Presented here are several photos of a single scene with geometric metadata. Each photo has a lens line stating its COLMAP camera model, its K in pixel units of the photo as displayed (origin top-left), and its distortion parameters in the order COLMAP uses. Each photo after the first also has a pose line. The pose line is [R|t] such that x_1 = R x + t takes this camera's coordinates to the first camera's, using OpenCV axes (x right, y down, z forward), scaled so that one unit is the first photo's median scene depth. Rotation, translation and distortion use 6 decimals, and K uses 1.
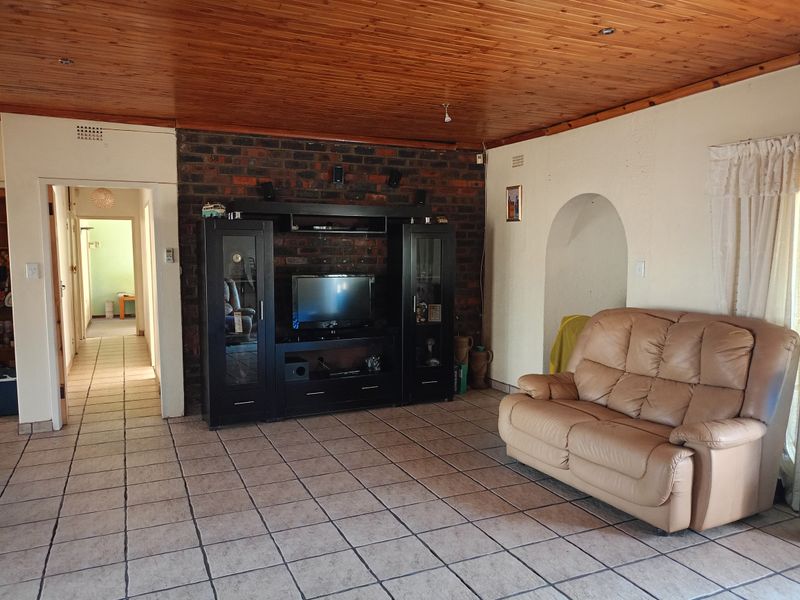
lens RADIAL K [[603.1, 0, 402.2], [0, 603.1, 300.0], [0, 0, 1]] dist [0.023393, -0.000037]
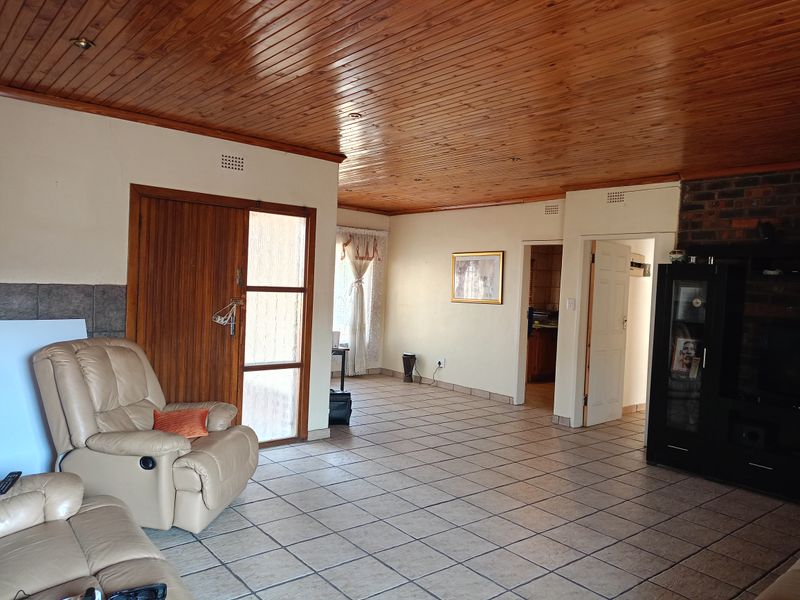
lens RADIAL K [[603.1, 0, 402.0], [0, 603.1, 301.1], [0, 0, 1]] dist [0.023393, -0.000037]
pose [[0.253584, 0.044239, -0.966301, 0.543390], [-0.124838, 0.992096, 0.012659, -0.023355], [0.959224, 0.117421, 0.257103, 0.269483]]
